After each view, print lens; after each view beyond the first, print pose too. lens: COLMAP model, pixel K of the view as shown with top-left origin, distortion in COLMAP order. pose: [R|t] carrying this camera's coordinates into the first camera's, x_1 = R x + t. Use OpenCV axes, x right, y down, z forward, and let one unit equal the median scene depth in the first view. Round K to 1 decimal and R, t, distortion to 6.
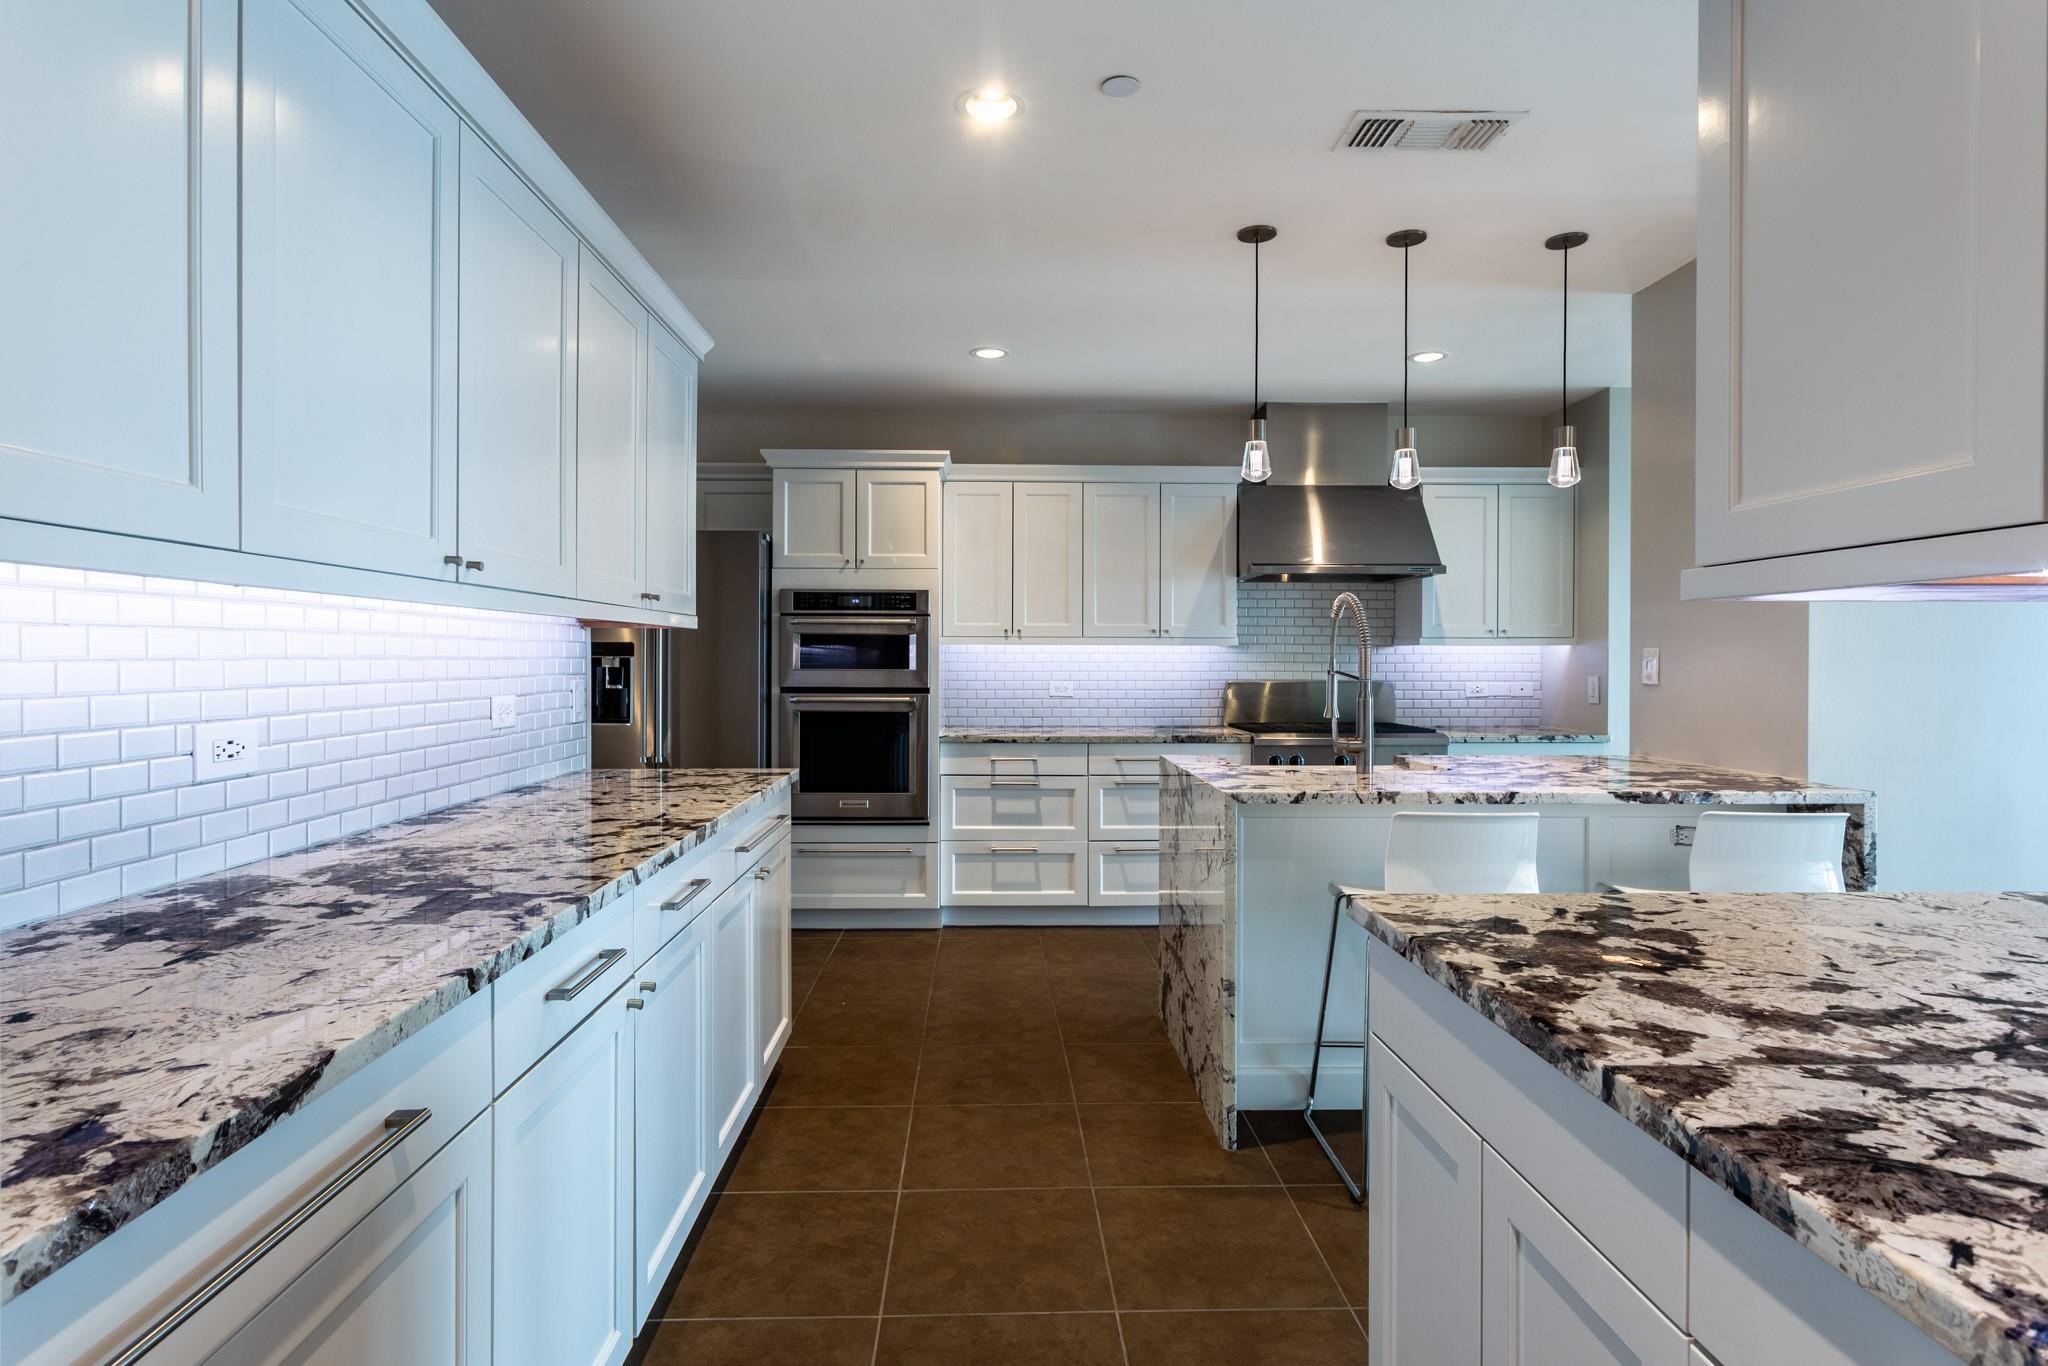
lens RADIAL K [[1040.1, 0, 1010.1], [0, 1040.1, 667.9], [0, 0, 1]] dist [0.001928, 0.000722]
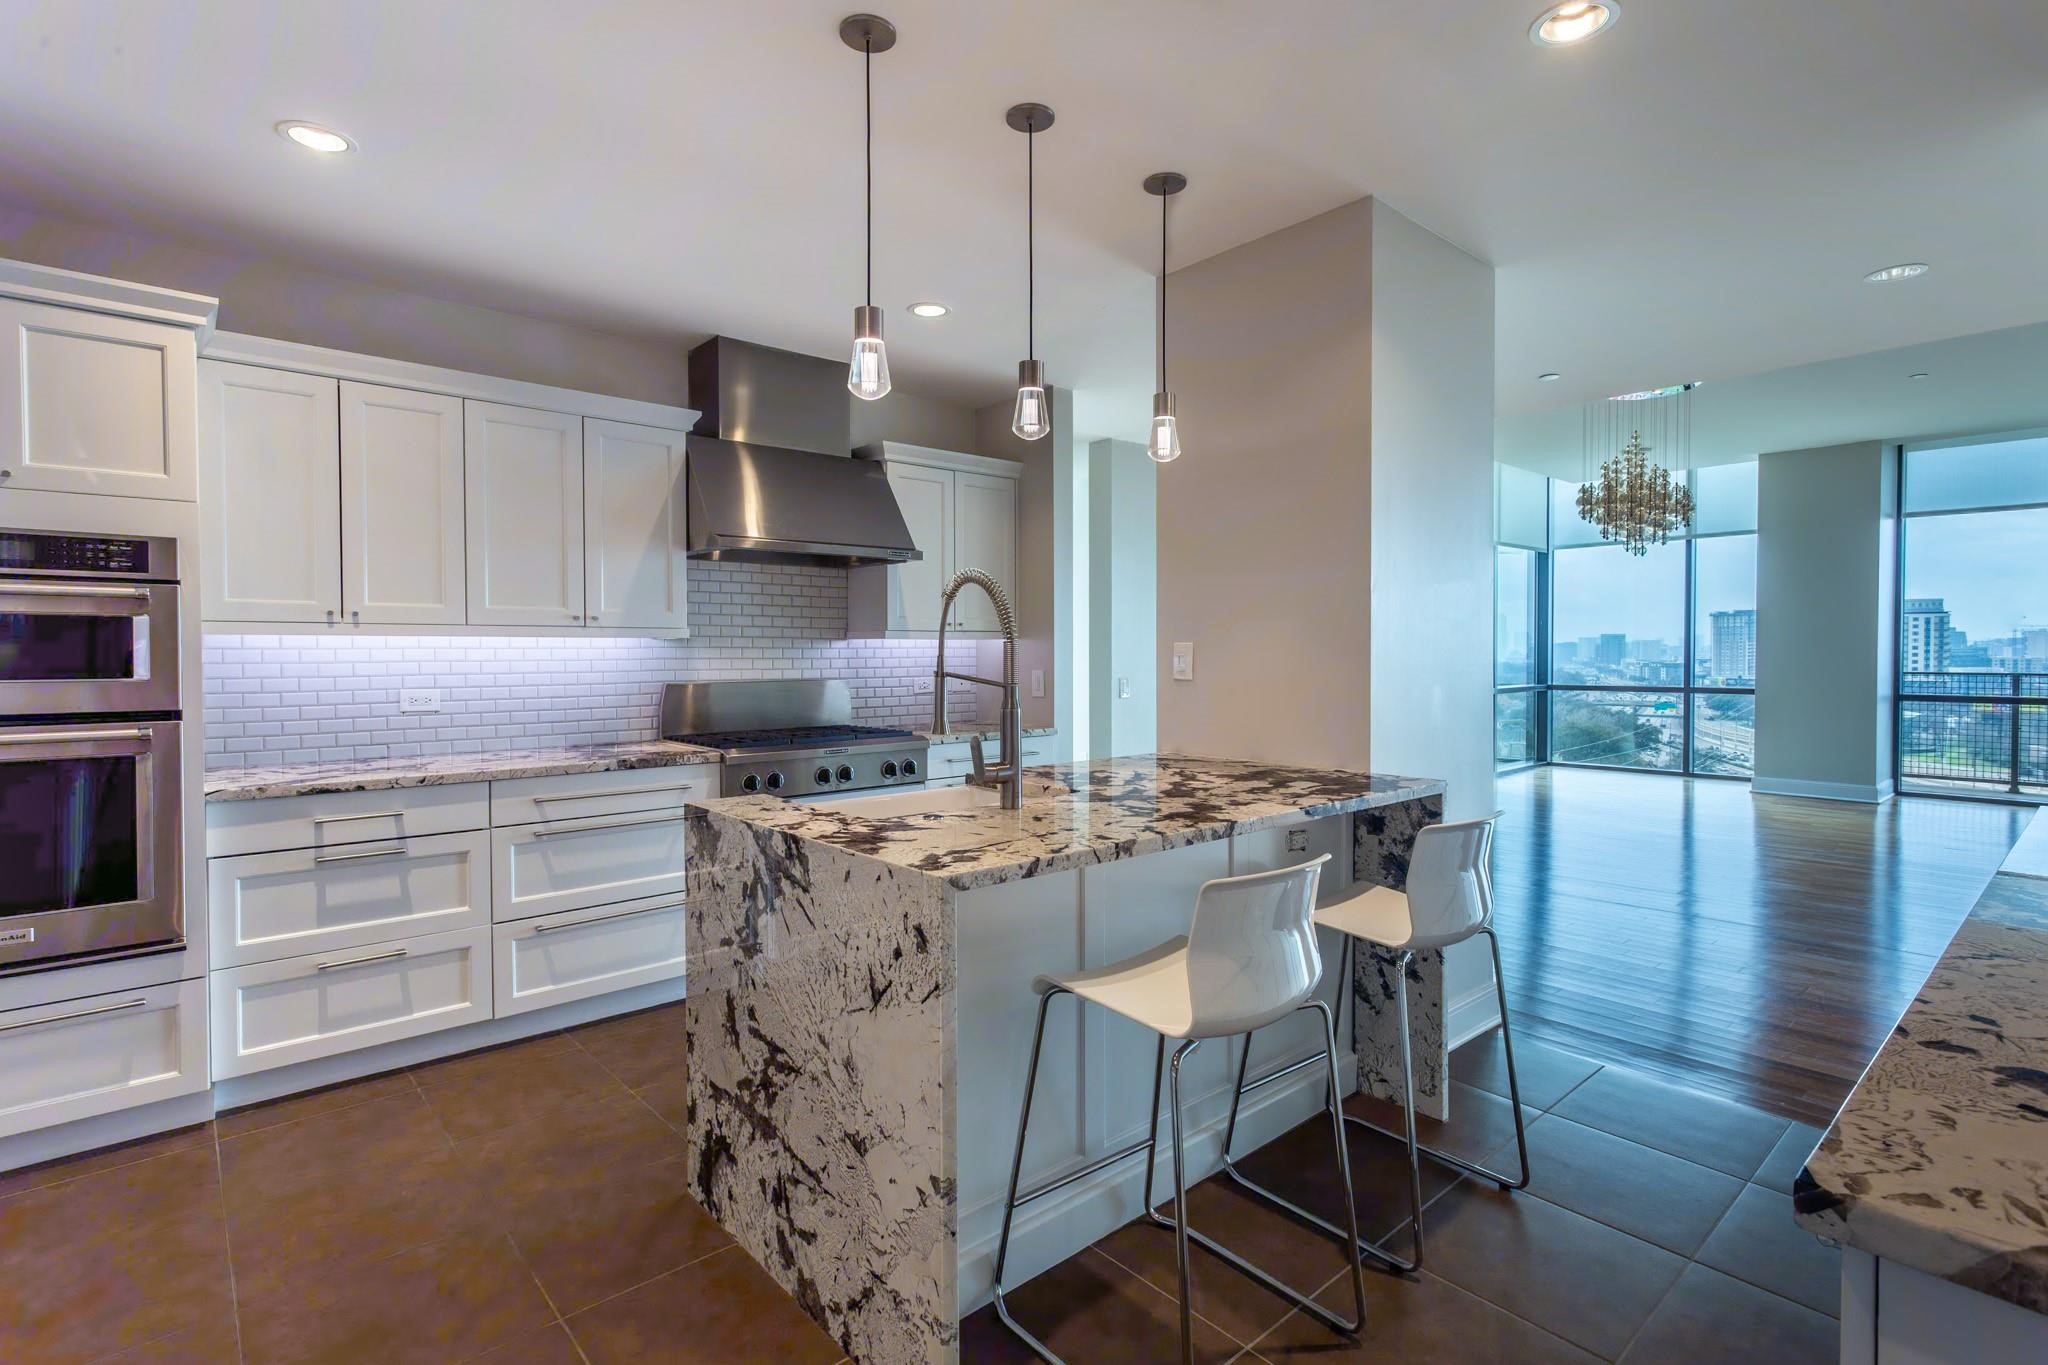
lens RADIAL K [[979.3, 0, 1024.2], [0, 979.3, 668.9], [0, 0, 1]] dist [0.002396, 0.000829]
pose [[0.766016, -0.015969, 0.642623, -0.067568], [0.009862, 0.999866, 0.013091, -0.005625], [-0.642745, -0.003690, 0.766071, 0.284113]]
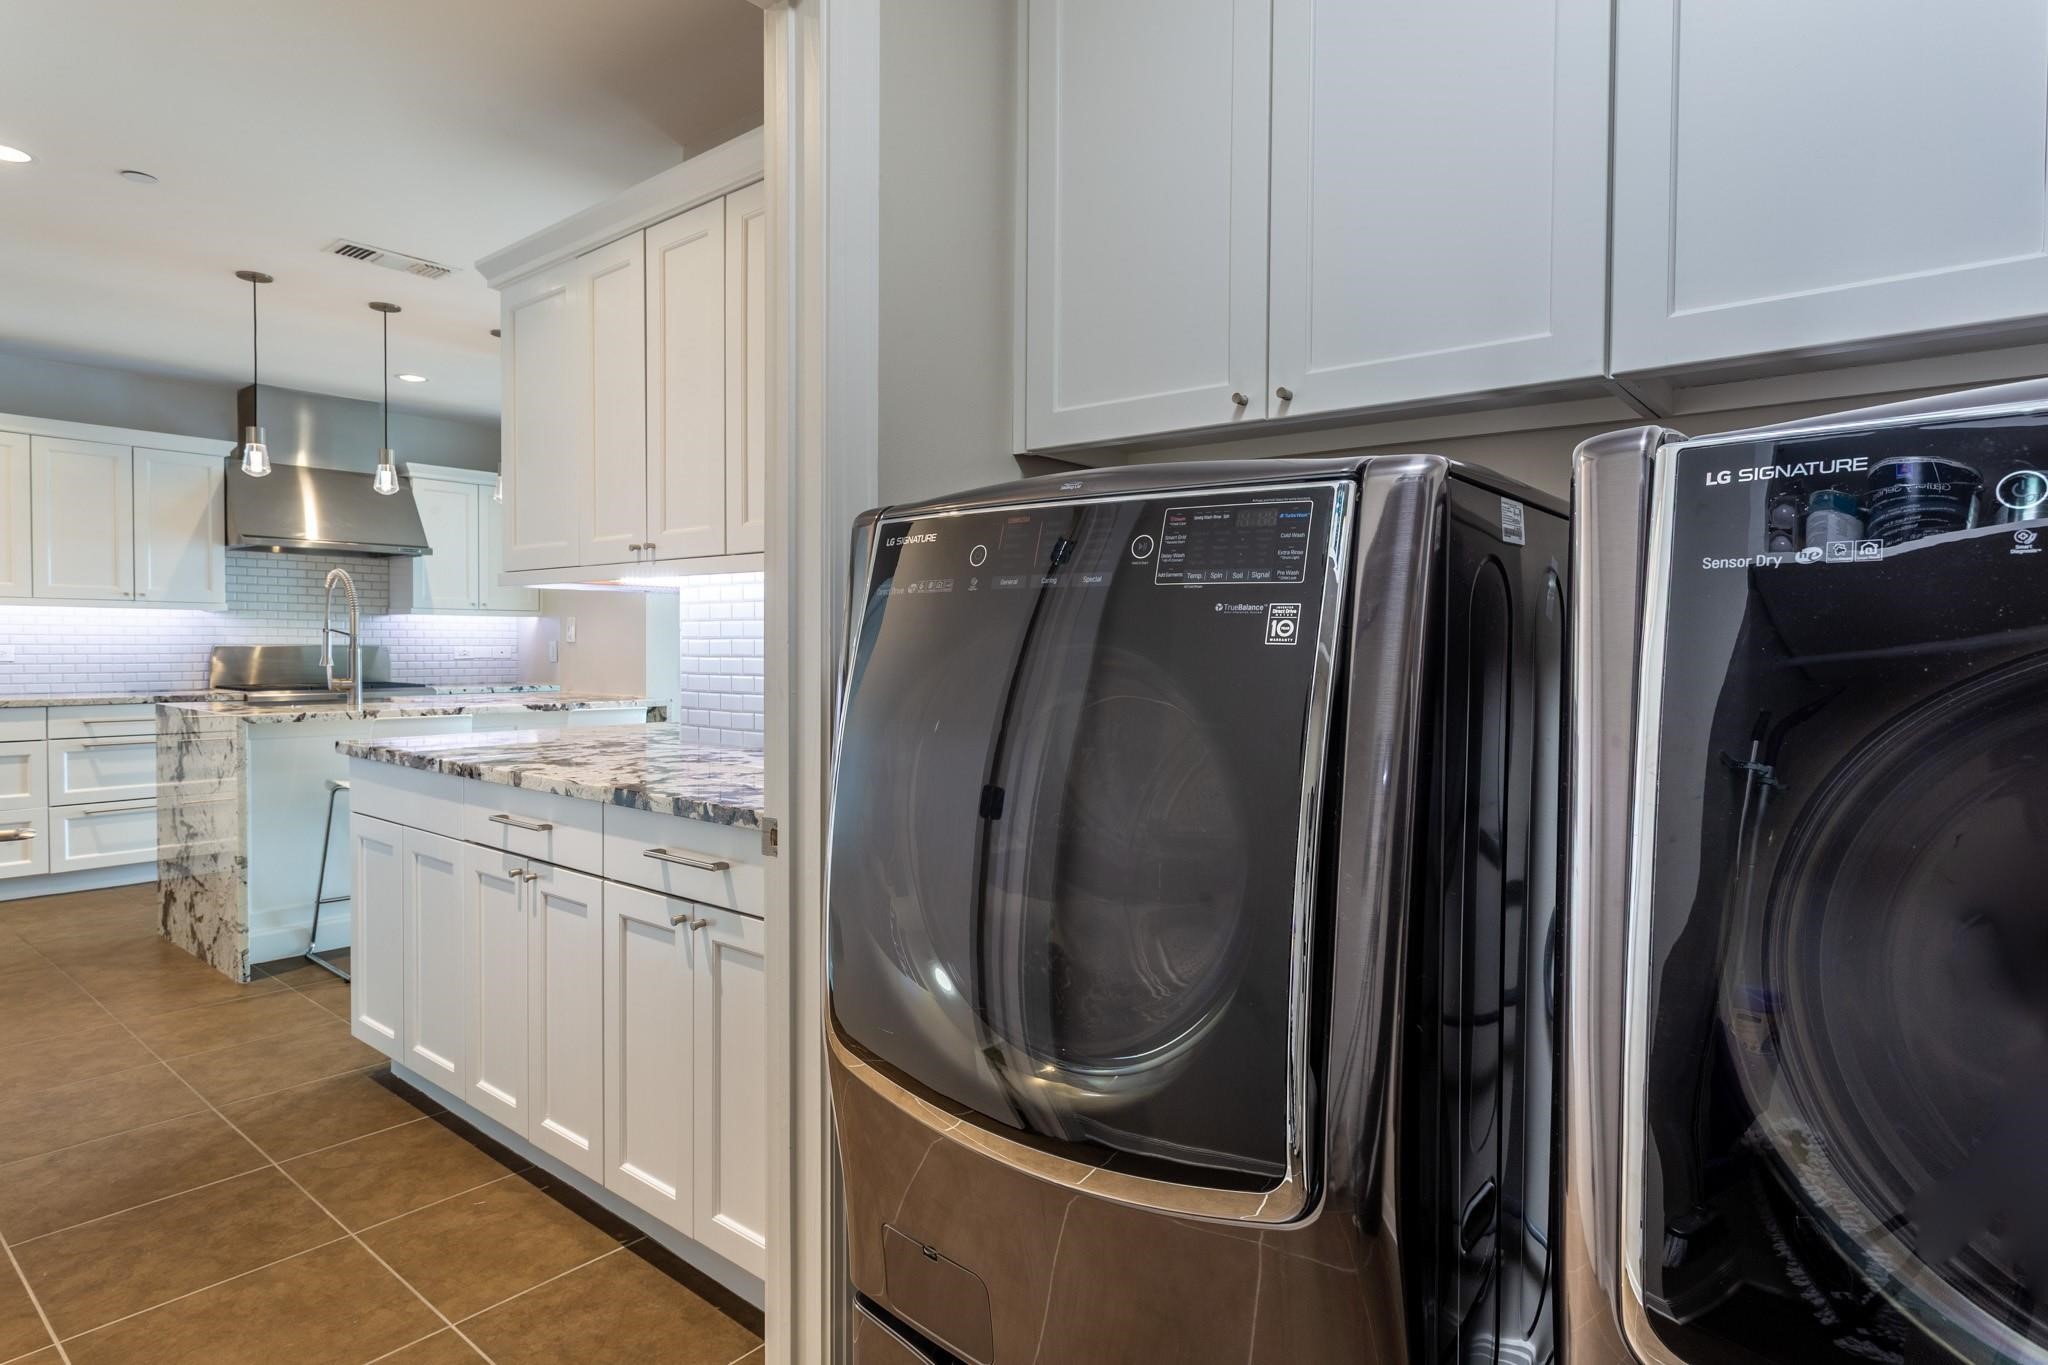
lens RADIAL K [[1116.3, 0, 1023.0], [0, 1116.3, 669.6], [0, 0, 1]] dist [0.000811, -0.000843]
pose [[0.656107, -0.014591, 0.754526, -0.113077], [0.000289, 0.999818, 0.019084, 0.017999], [-0.754667, -0.012304, 0.655992, -0.374138]]
